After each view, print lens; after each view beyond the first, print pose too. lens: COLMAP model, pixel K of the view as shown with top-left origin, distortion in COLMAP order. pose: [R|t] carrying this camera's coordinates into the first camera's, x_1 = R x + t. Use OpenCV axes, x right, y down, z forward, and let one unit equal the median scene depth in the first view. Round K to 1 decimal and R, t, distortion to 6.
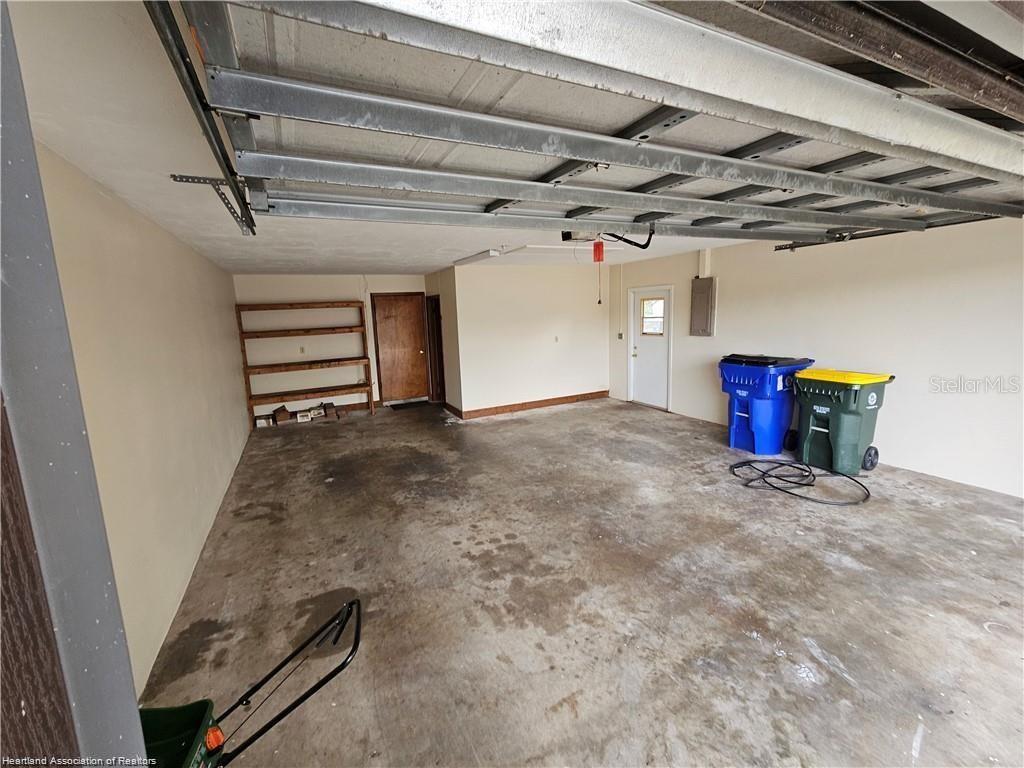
lens RADIAL K [[420.9, 0, 502.6], [0, 420.9, 382.4], [0, 0, 1]] dist [-0.001651, 0.001276]
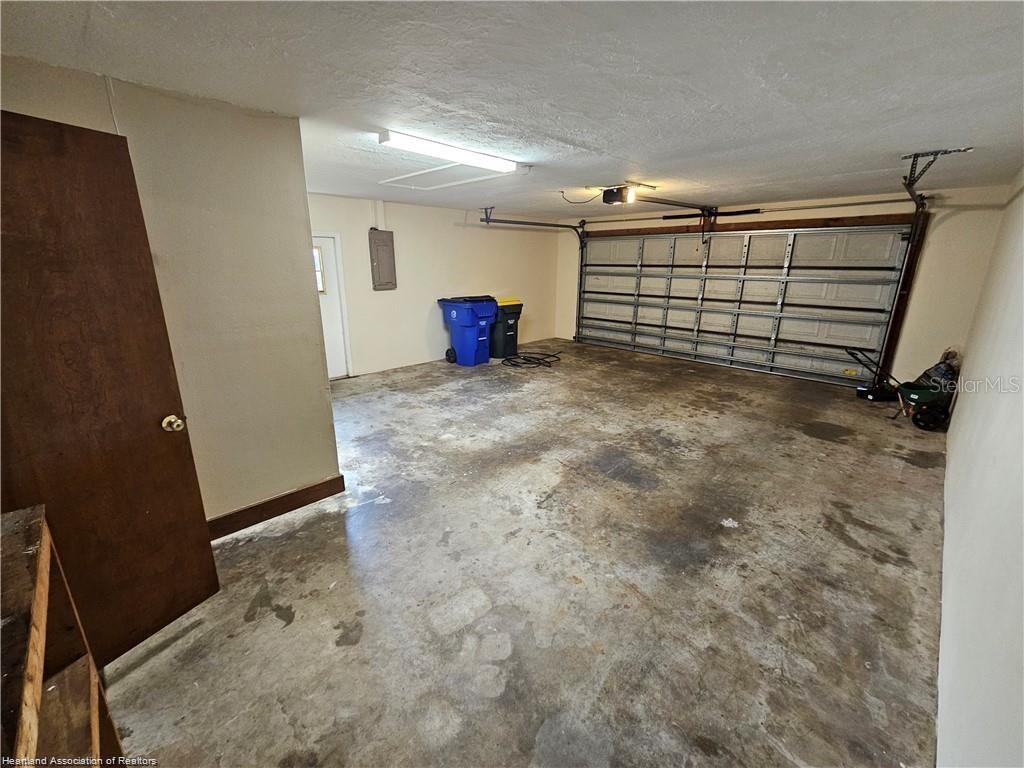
lens RADIAL K [[420.9, 0, 502.8], [0, 420.9, 377.9], [0, 0, 1]] dist [-0.001651, 0.001276]
pose [[-0.313727, -0.216683, 0.924459, -0.941671], [0.168522, 0.945450, 0.278793, -0.216146], [-0.934439, 0.243257, -0.260098, 1.614157]]
